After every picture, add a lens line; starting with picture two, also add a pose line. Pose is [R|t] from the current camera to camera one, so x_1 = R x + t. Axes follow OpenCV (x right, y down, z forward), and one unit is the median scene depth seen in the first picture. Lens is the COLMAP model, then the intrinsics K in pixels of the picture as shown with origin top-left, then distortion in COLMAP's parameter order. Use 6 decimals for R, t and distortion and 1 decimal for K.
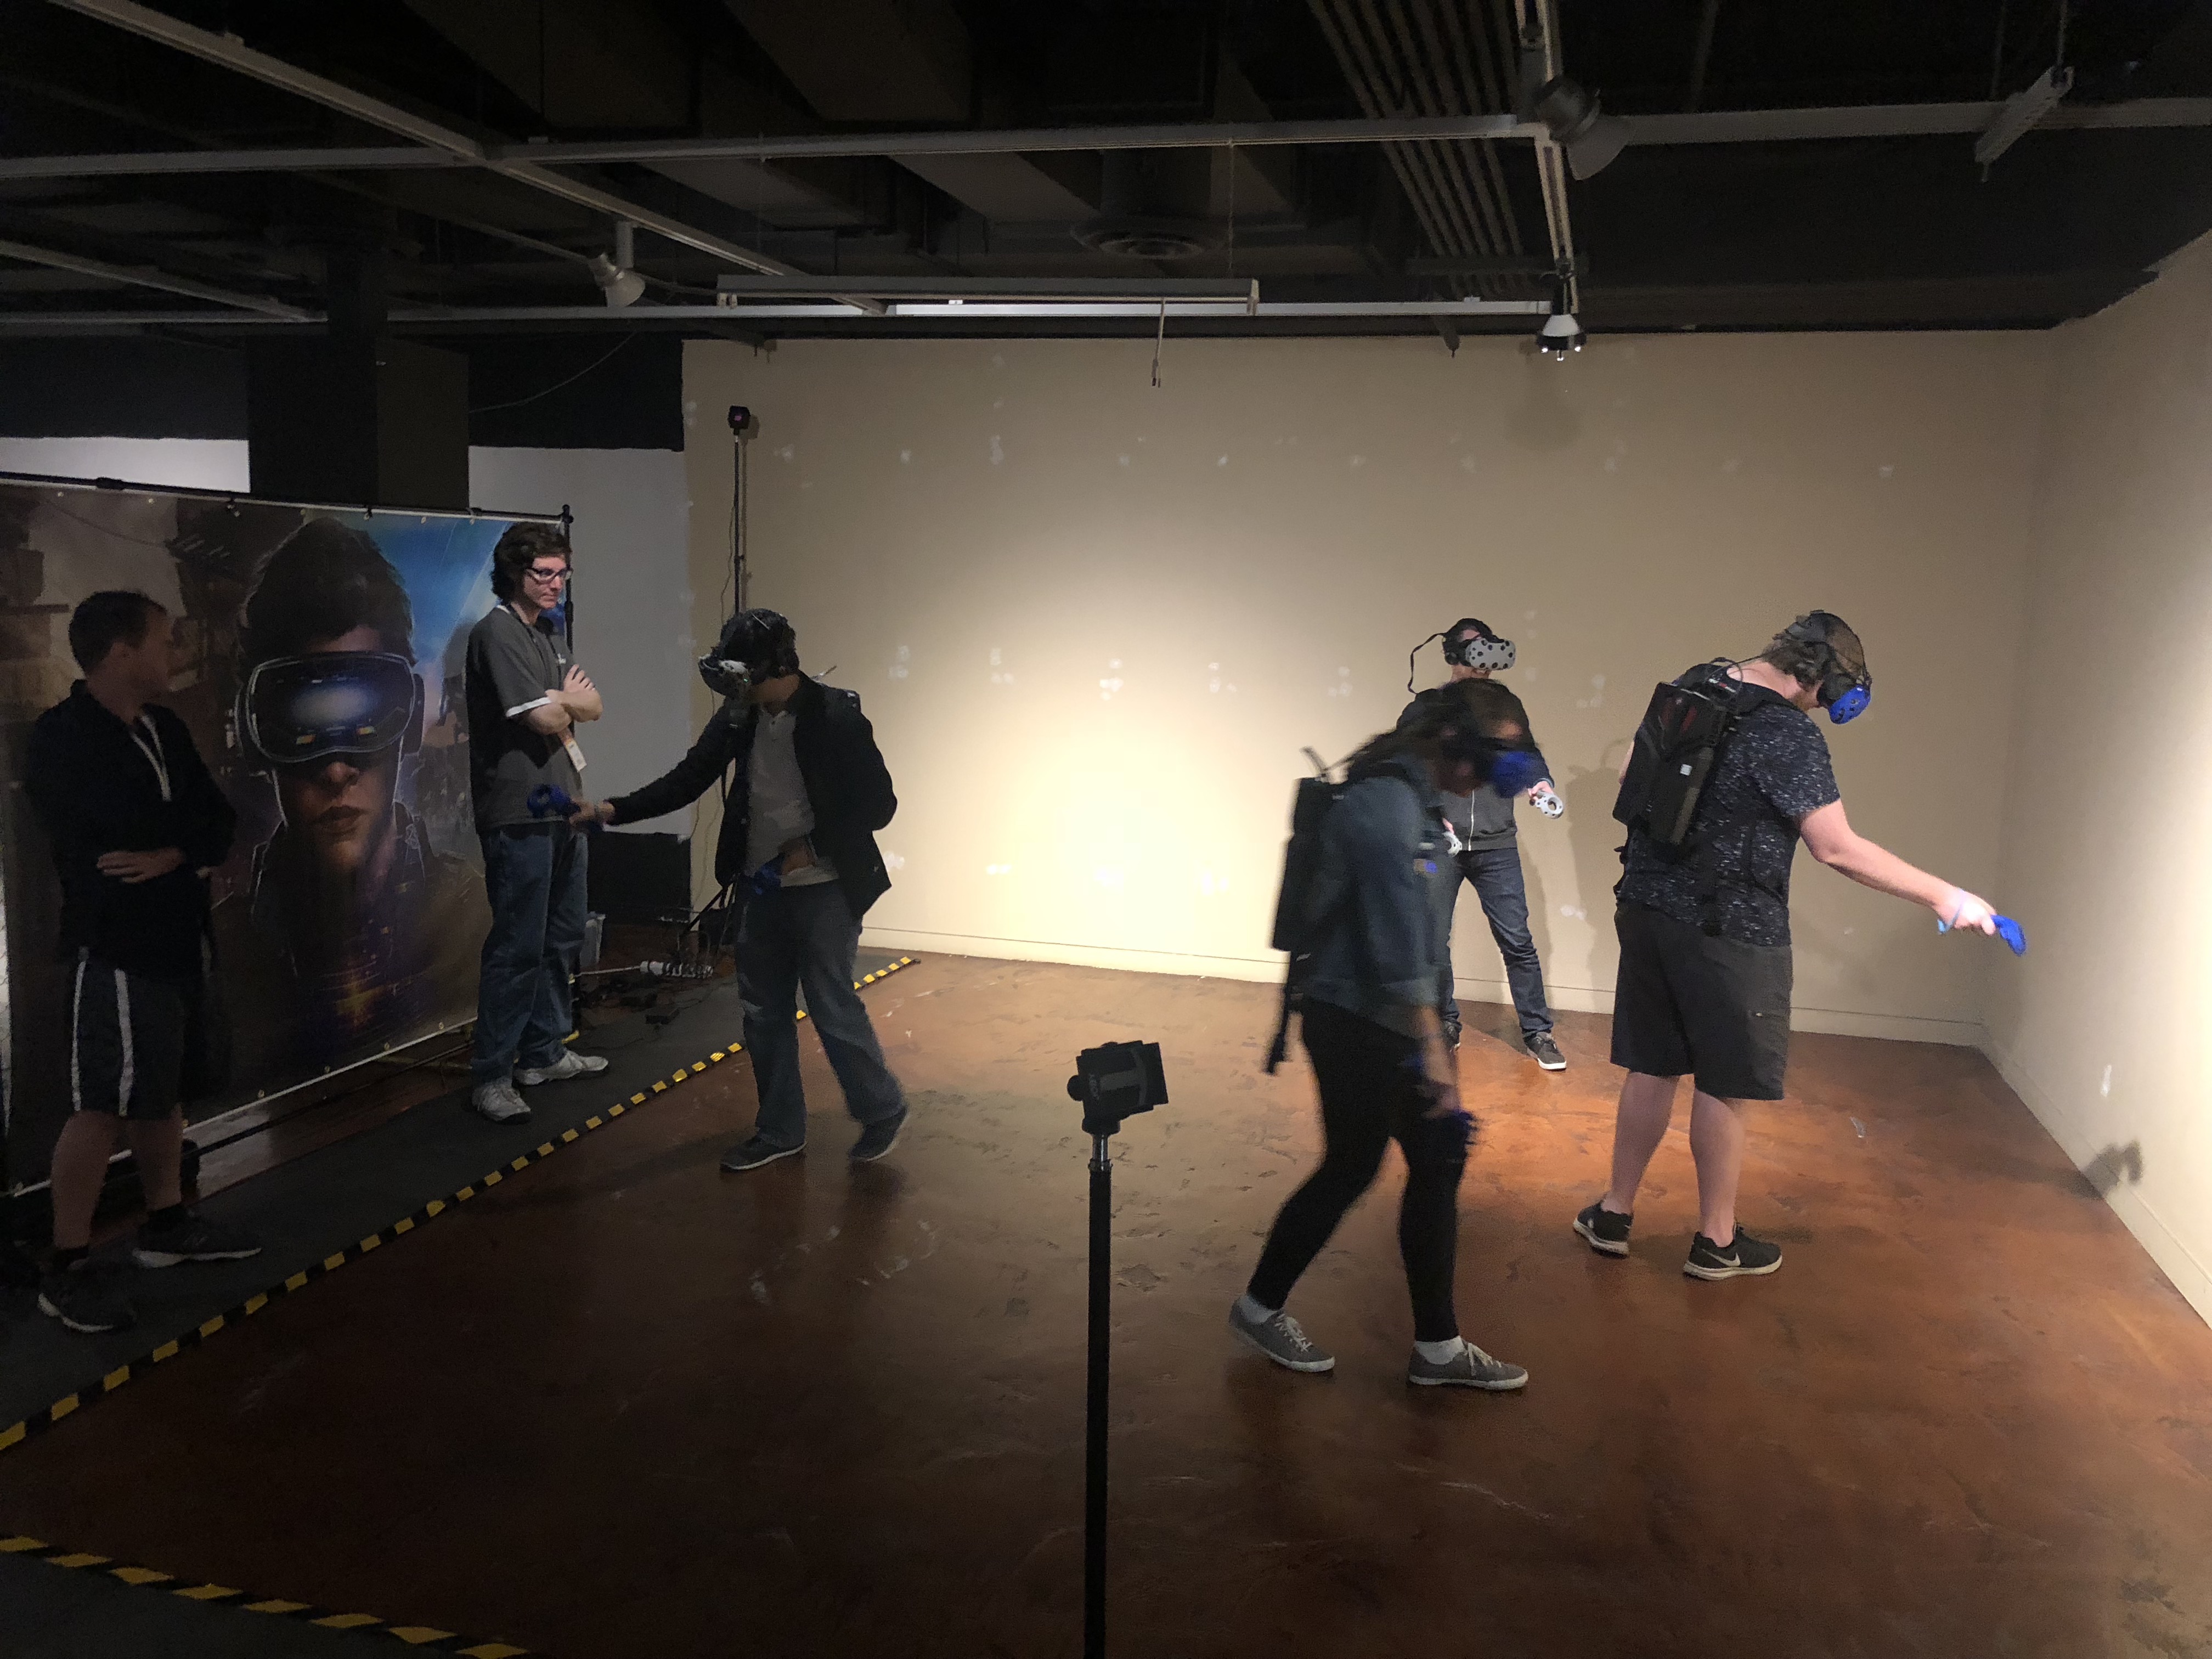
lens RADIAL K [[1807.2, 0, 1102.0], [0, 1807.2, 838.7], [0, 0, 1]] dist [0.003495, -0.006674]
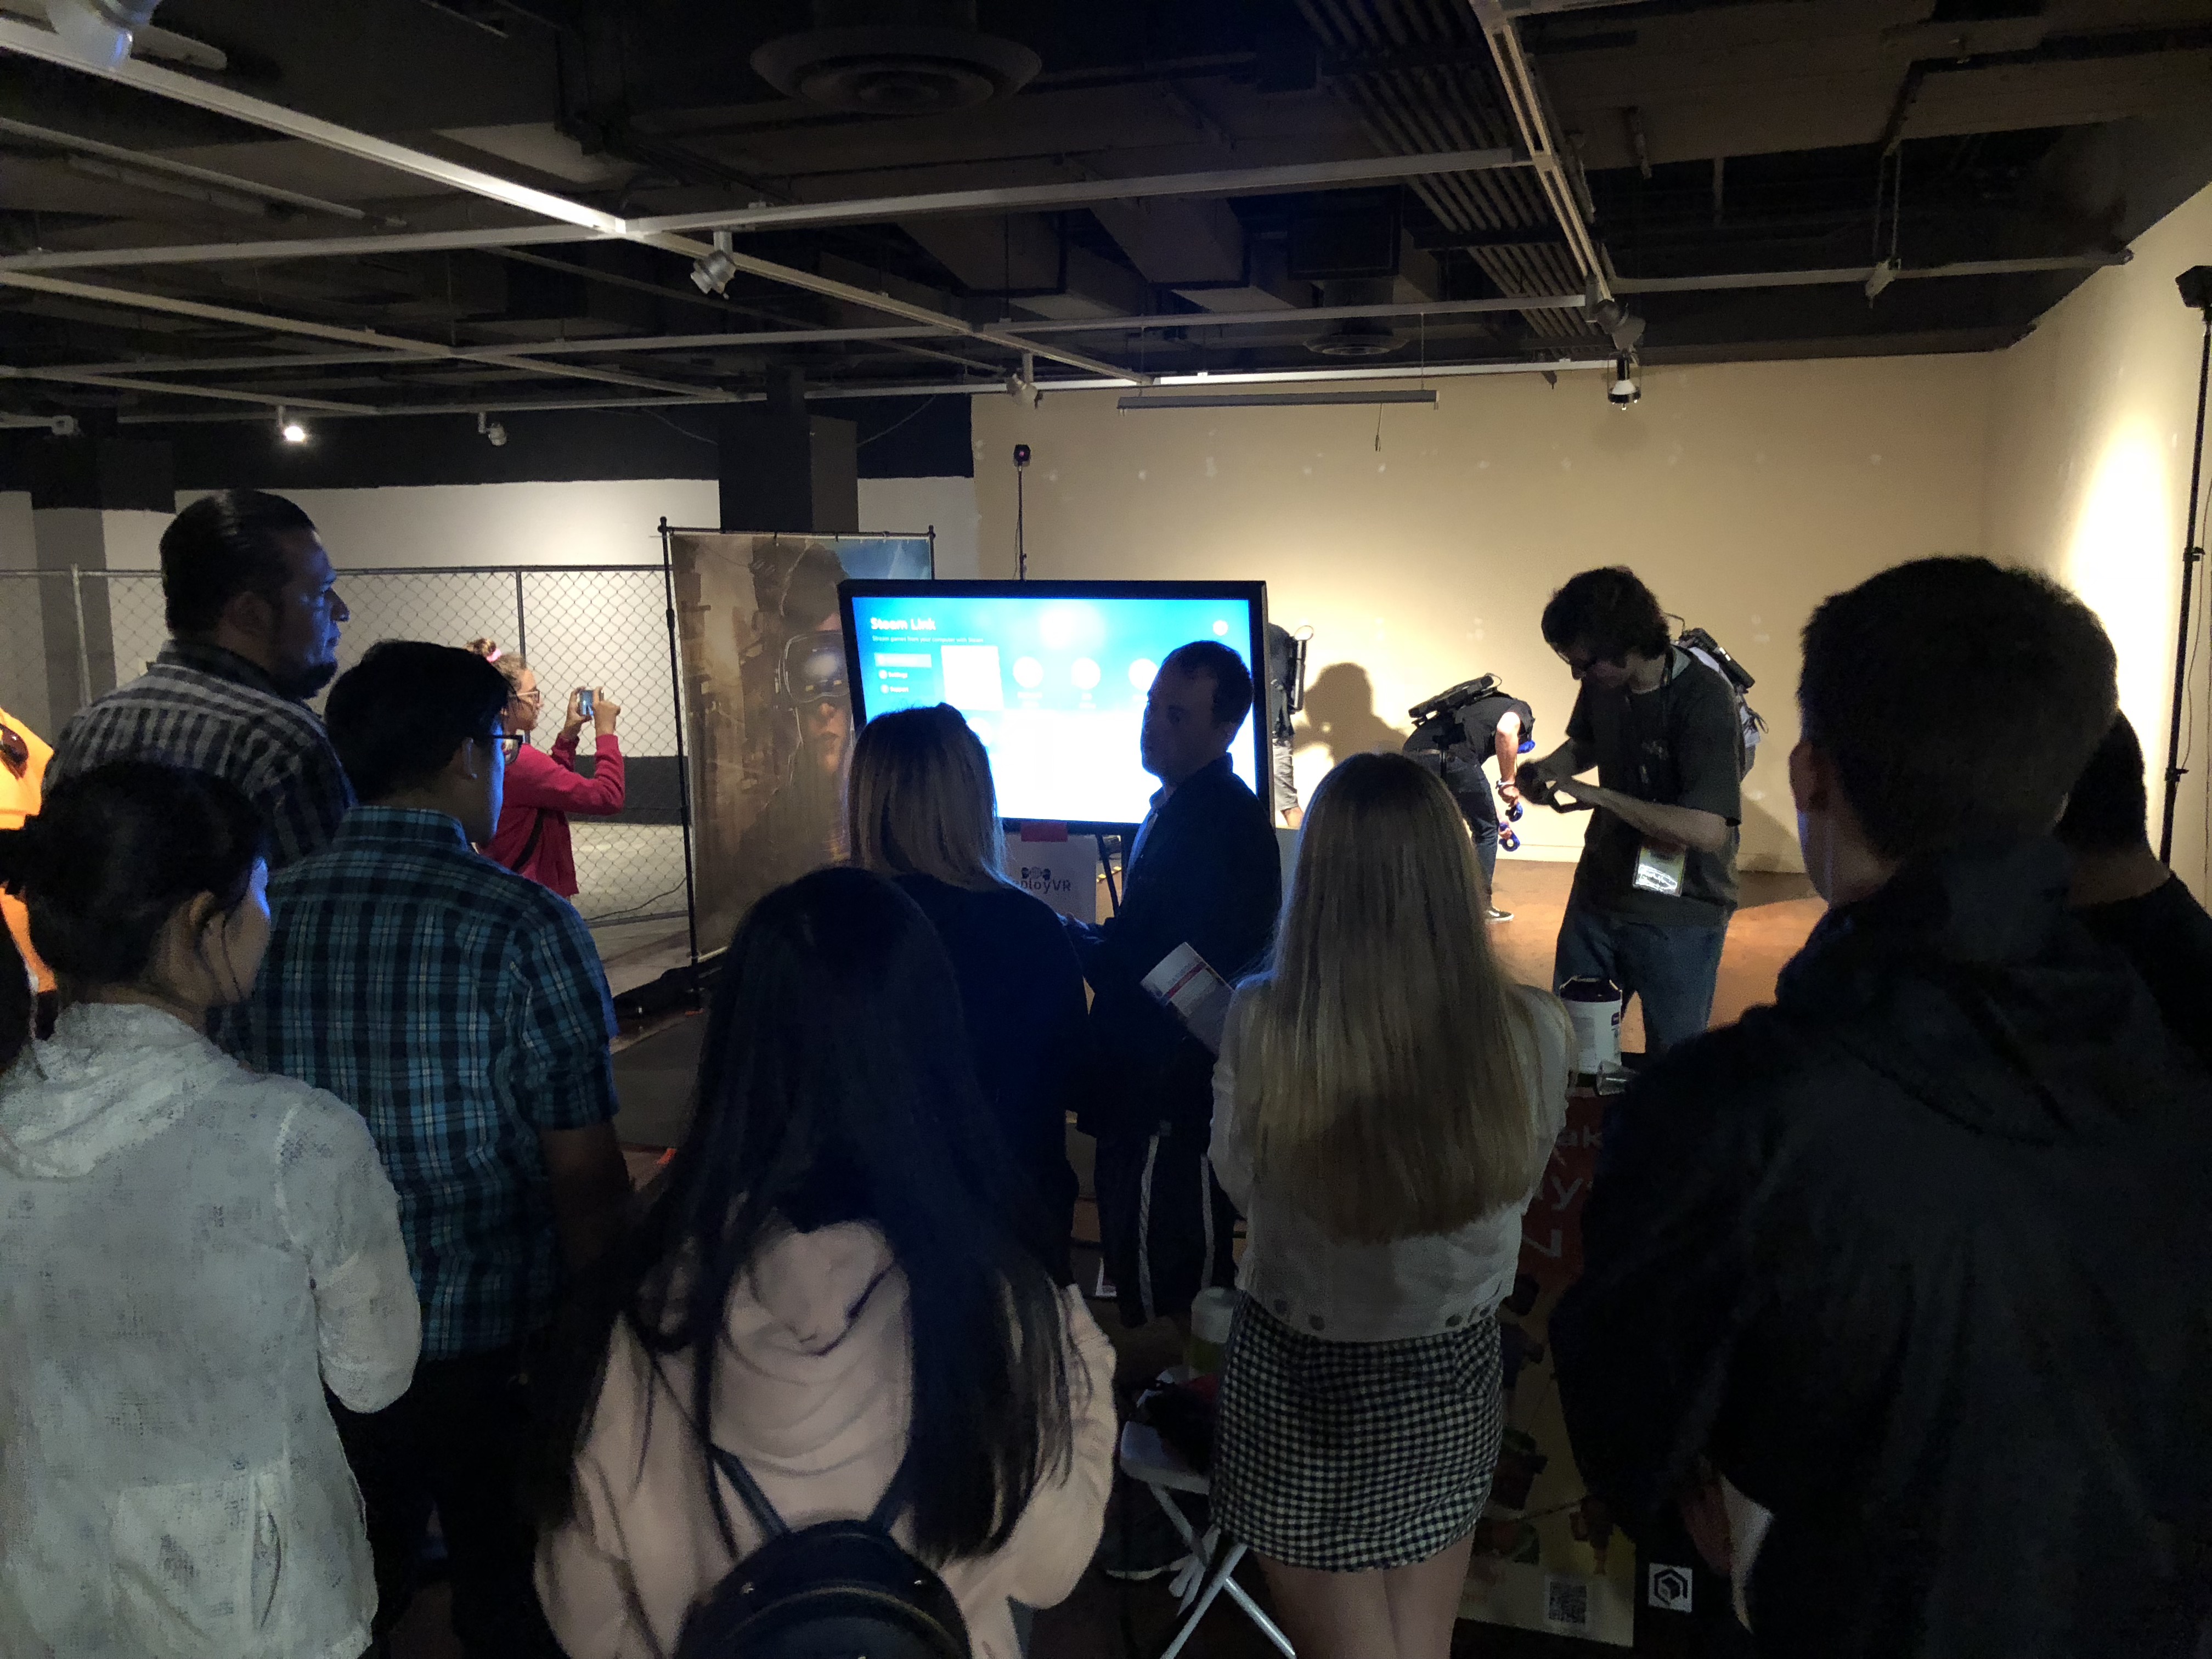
lens RADIAL K [[1807.2, 0, 1111.3], [0, 1807.2, 819.0], [0, 0, 1]] dist [0.003495, -0.006674]
pose [[0.998065, -0.033211, -0.052572, -0.089441], [0.033414, 0.999437, 0.002988, 0.051249], [0.052443, -0.004739, 0.998613, -0.445365]]
